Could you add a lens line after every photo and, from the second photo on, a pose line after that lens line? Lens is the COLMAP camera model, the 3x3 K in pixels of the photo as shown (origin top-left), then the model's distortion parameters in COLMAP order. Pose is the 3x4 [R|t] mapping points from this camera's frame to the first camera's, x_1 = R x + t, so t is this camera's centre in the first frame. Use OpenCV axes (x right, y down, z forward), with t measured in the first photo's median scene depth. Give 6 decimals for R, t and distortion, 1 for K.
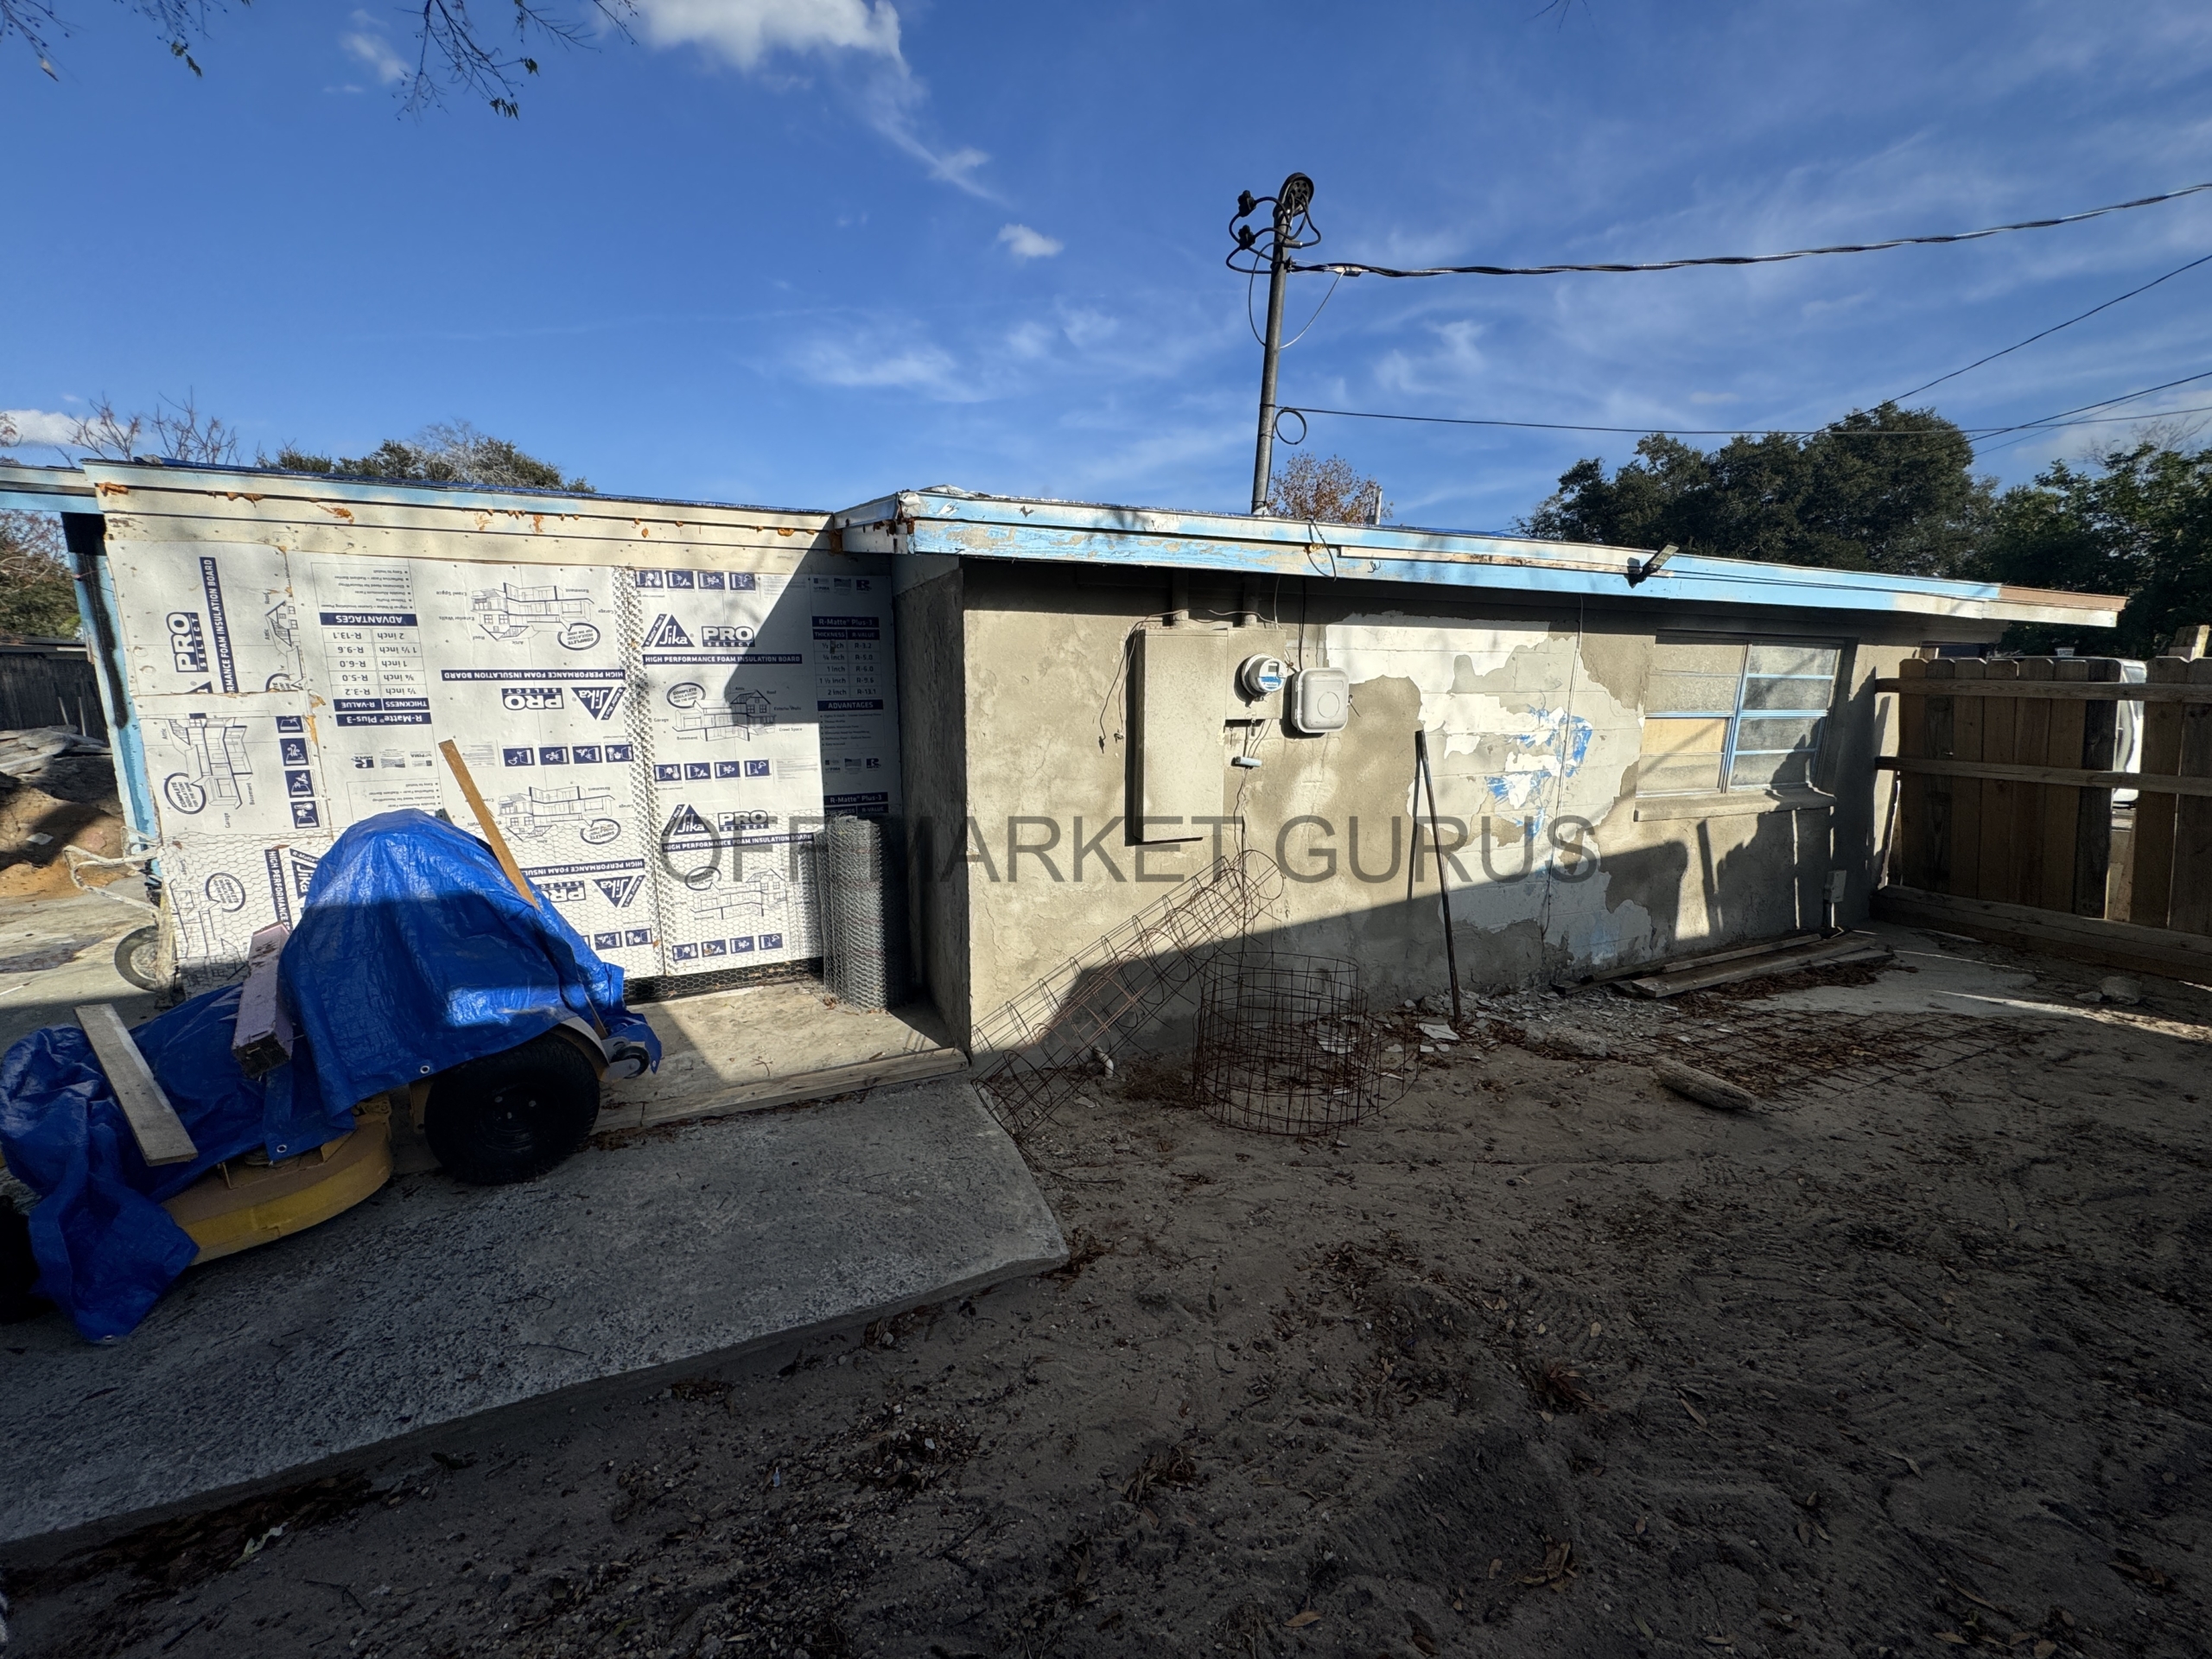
lens RADIAL K [[879.3, 0, 1104.9], [0, 879.3, 830.0], [0, 0, 1]] dist [-0.000209, -0.000542]
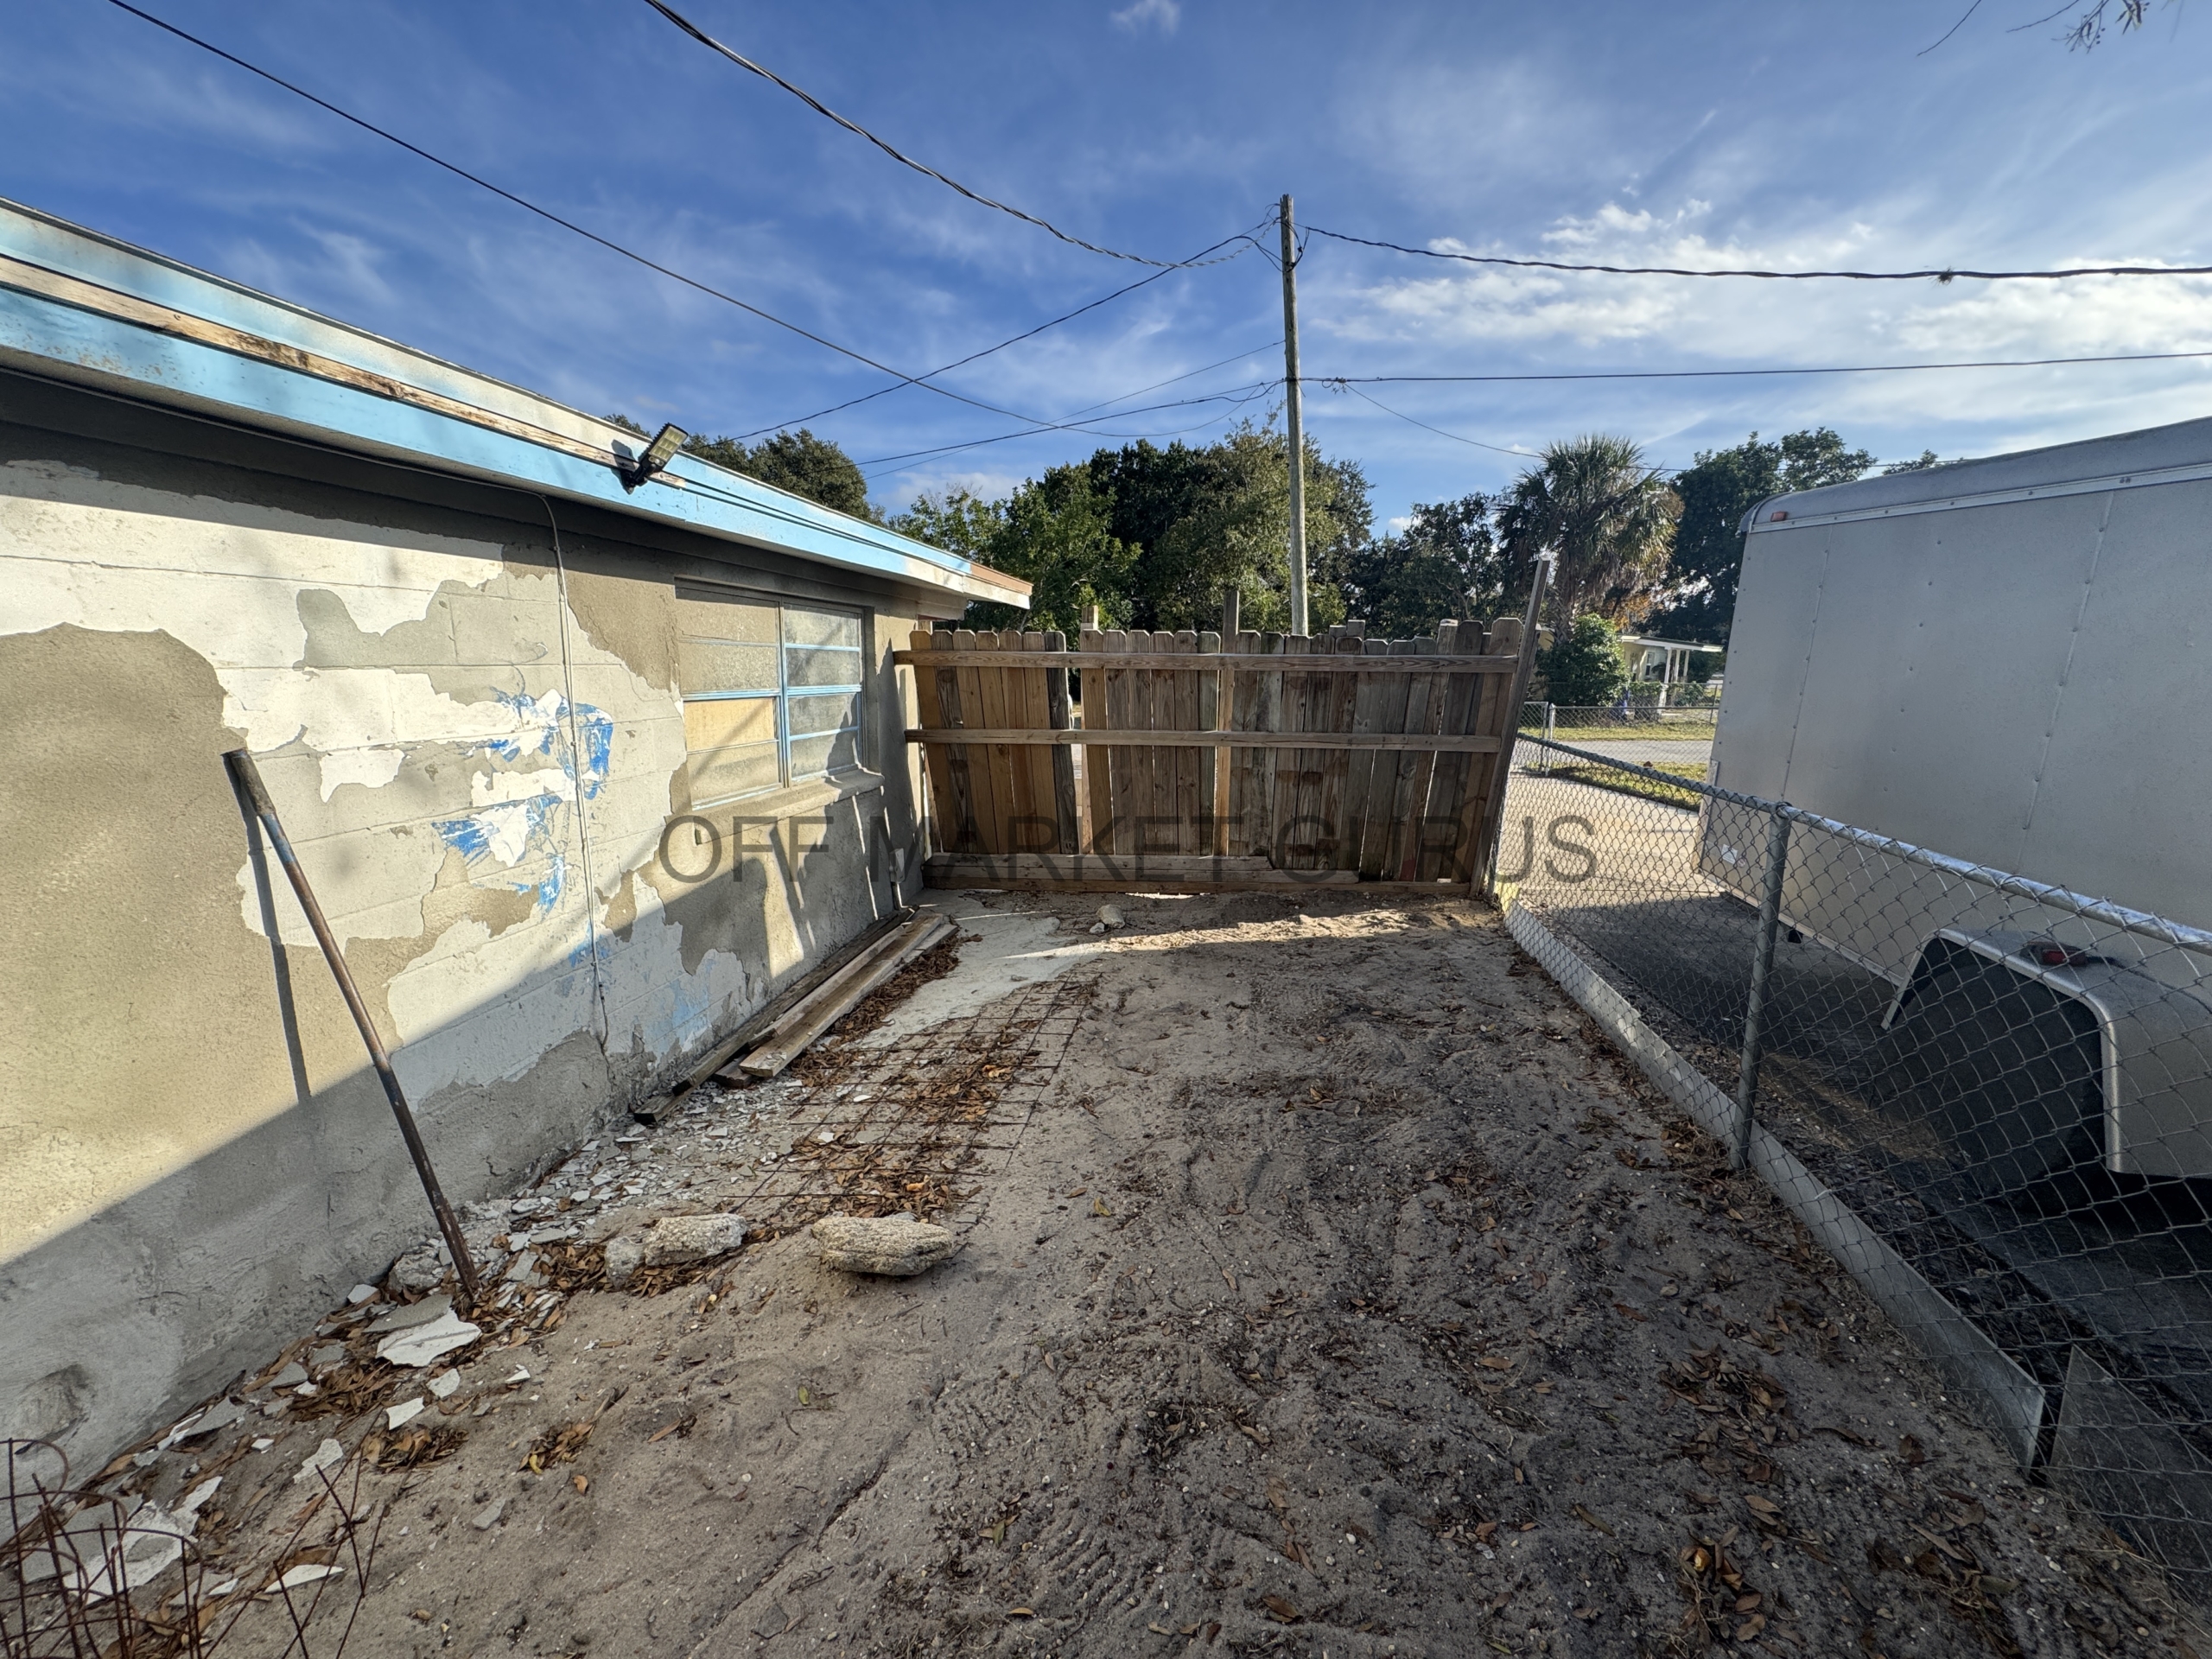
lens RADIAL K [[879.3, 0, 1104.9], [0, 879.3, 830.0], [0, 0, 1]] dist [-0.000209, -0.000542]
pose [[0.532172, -0.165356, 0.830331, 0.198776], [0.153137, 0.983365, 0.097684, -0.044770], [-0.832672, 0.075169, 0.548641, 0.352409]]
